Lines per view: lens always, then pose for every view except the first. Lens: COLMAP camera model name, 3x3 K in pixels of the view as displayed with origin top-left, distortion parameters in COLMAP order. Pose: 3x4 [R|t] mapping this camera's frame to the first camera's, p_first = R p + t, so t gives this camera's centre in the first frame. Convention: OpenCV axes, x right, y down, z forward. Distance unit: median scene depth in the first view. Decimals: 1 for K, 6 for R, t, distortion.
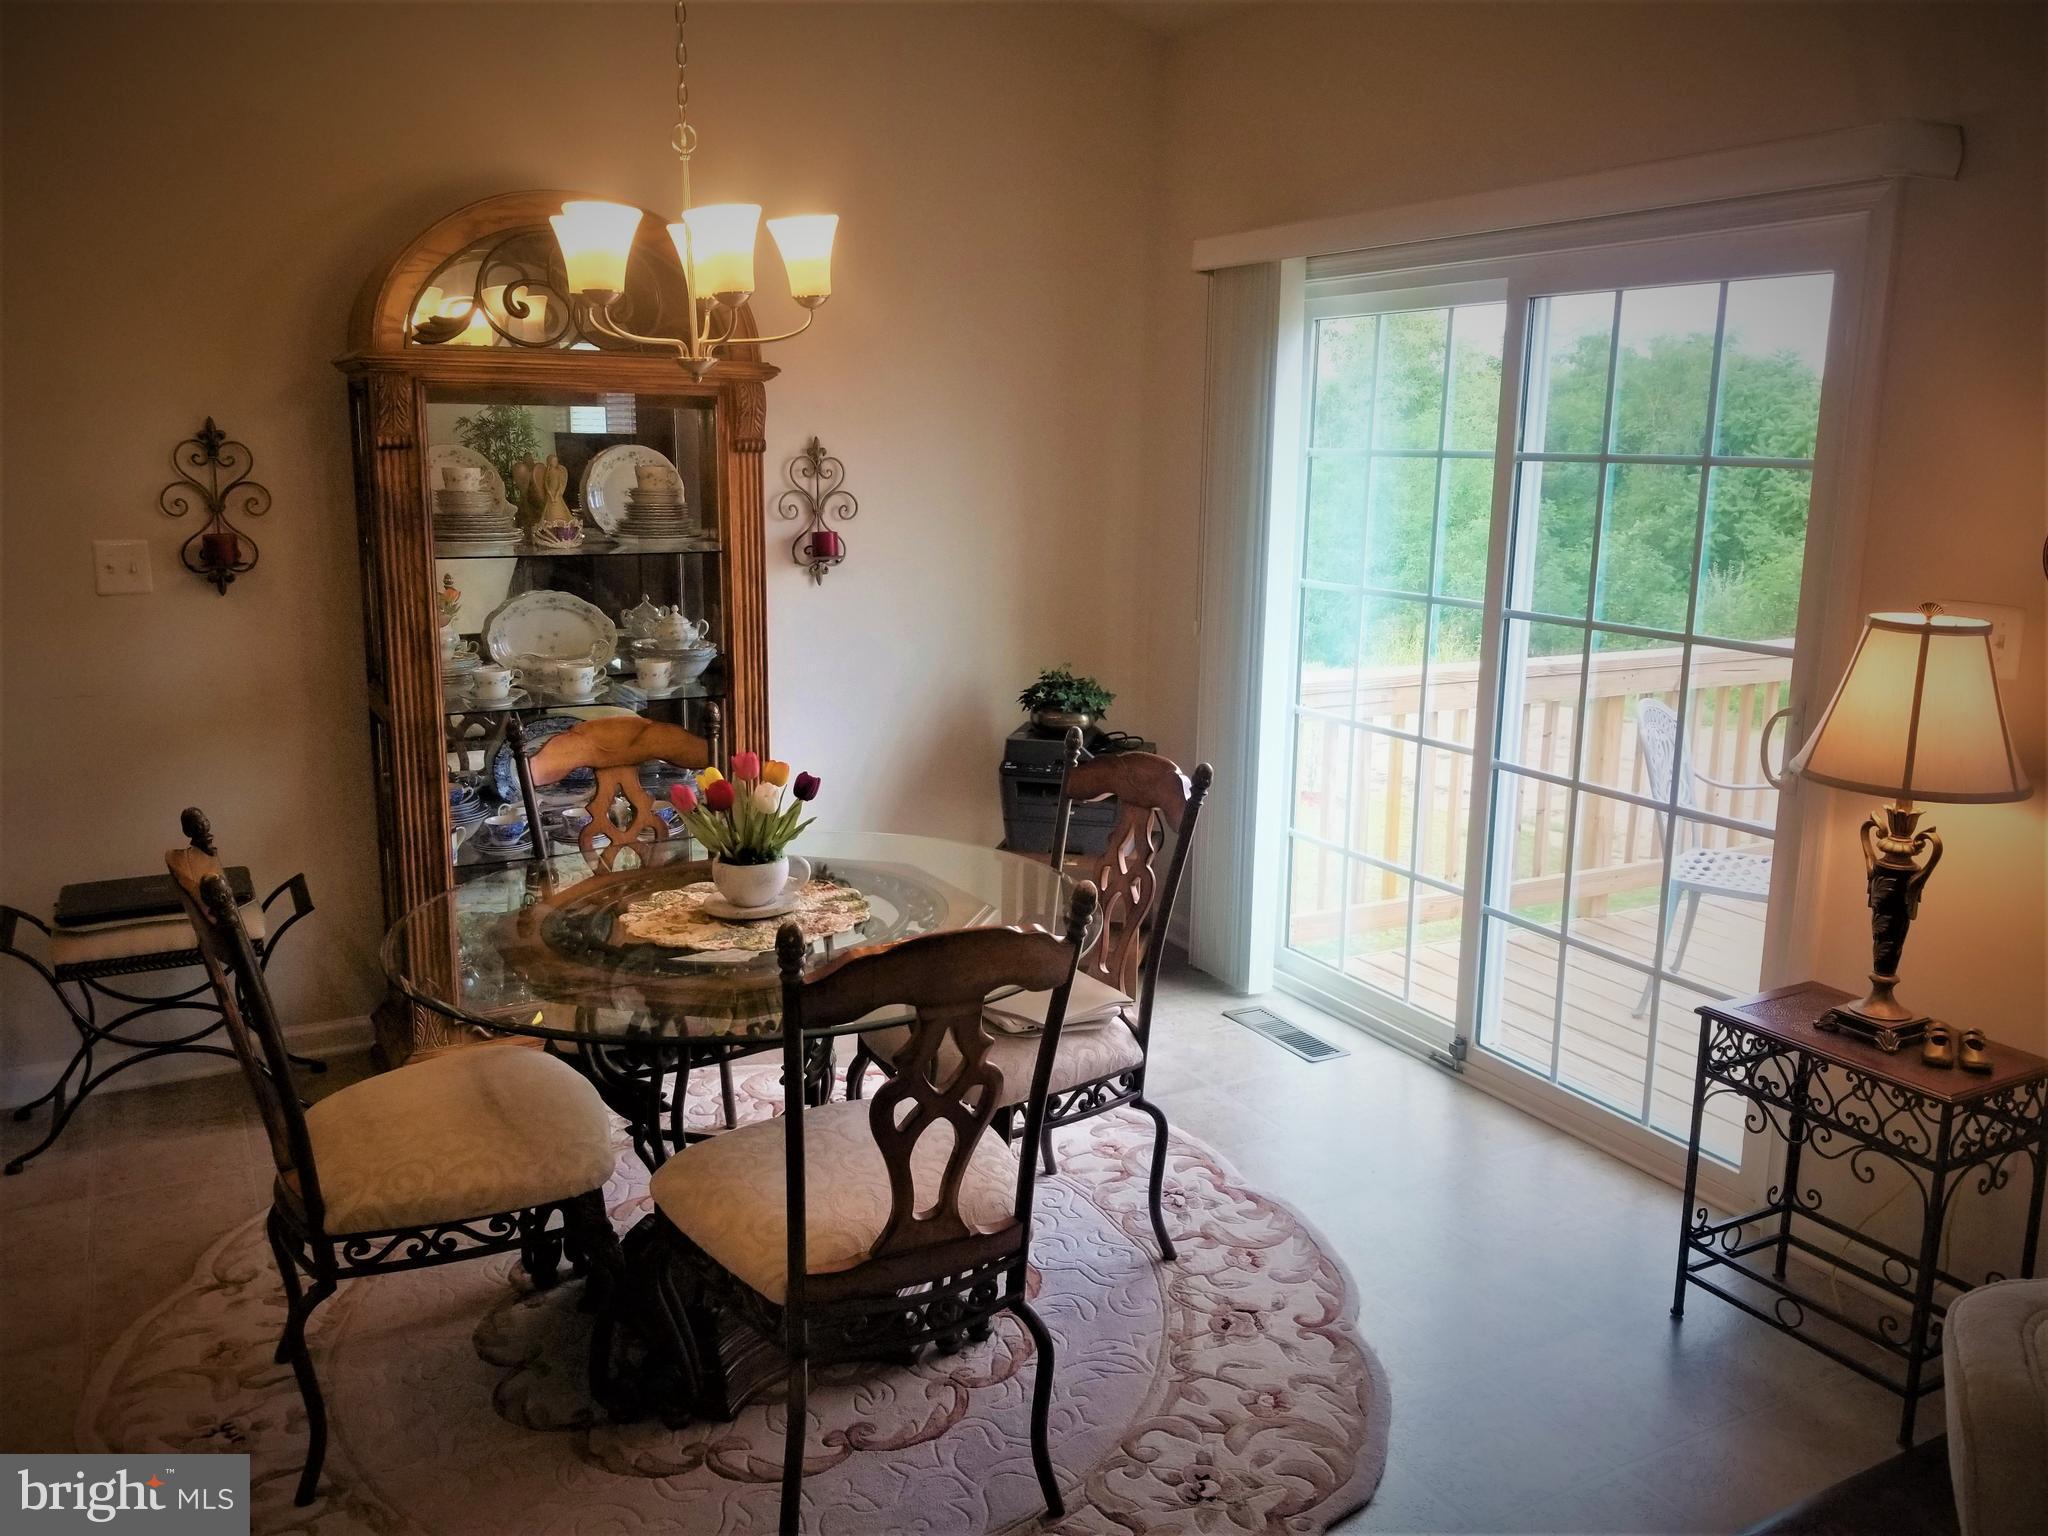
lens RADIAL K [[1609.3, 0, 1018.8], [0, 1609.3, 734.9], [0, 0, 1]] dist [0.113821, -0.188966]
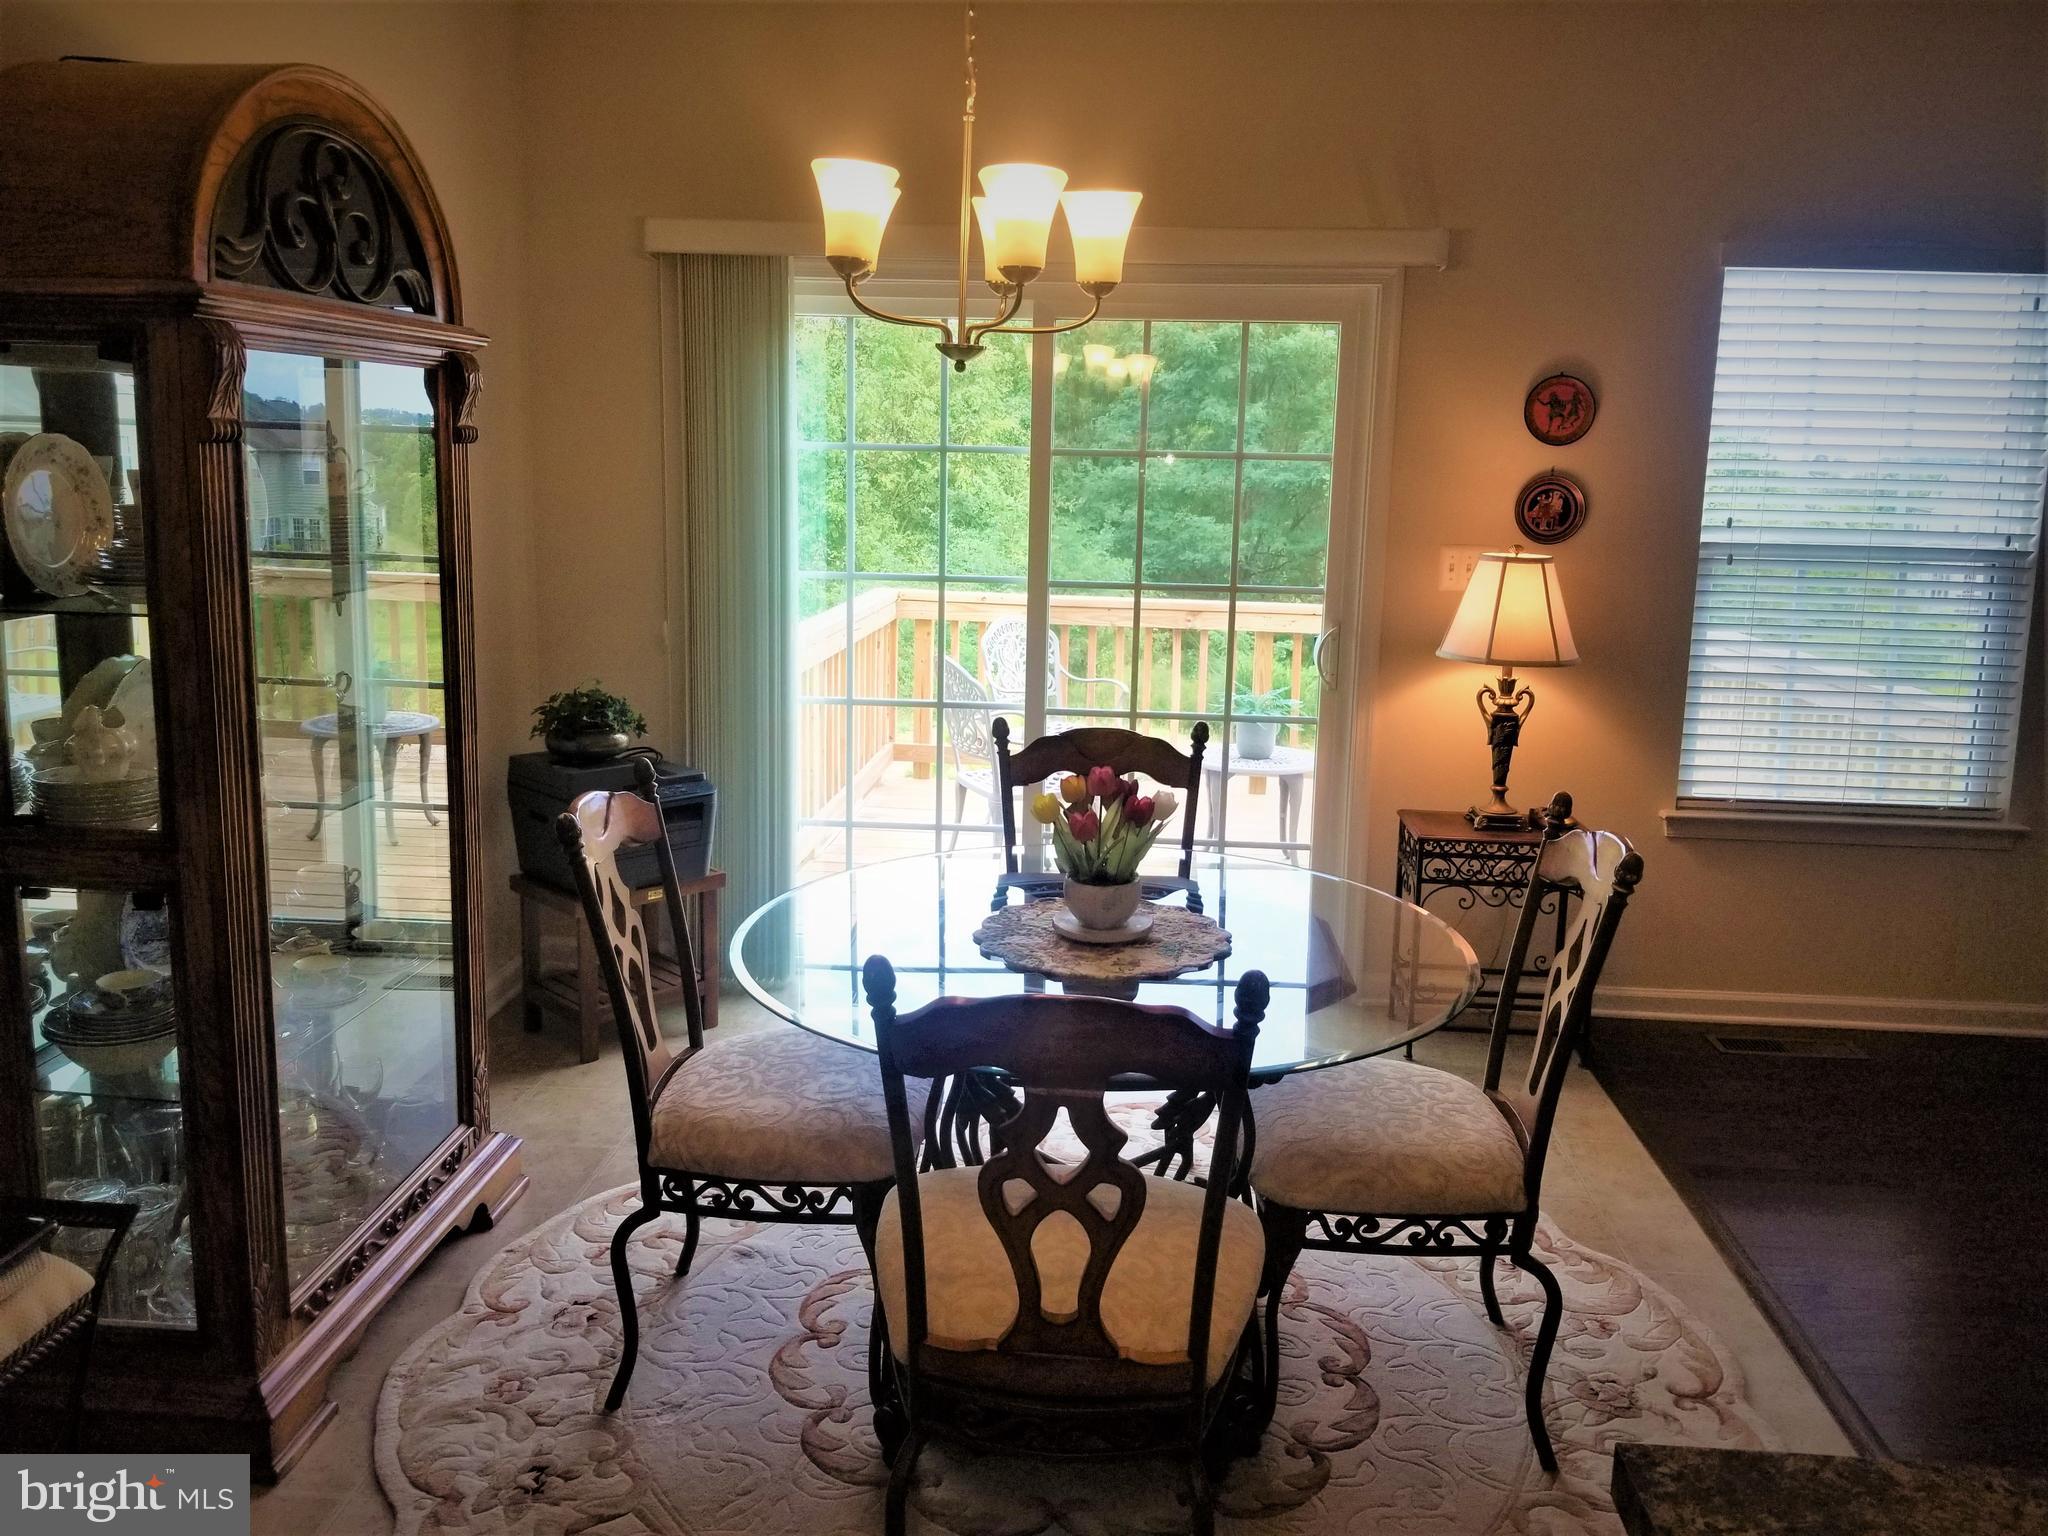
lens RADIAL K [[1609.3, 0, 1018.8], [0, 1609.3, 734.9], [0, 0, 1]] dist [0.113821, -0.188966]
pose [[0.518305, -0.142042, 0.843317, -1.003483], [0.136242, 0.987230, 0.082547, -0.091466], [-0.844274, 0.072110, 0.531038, 0.562603]]
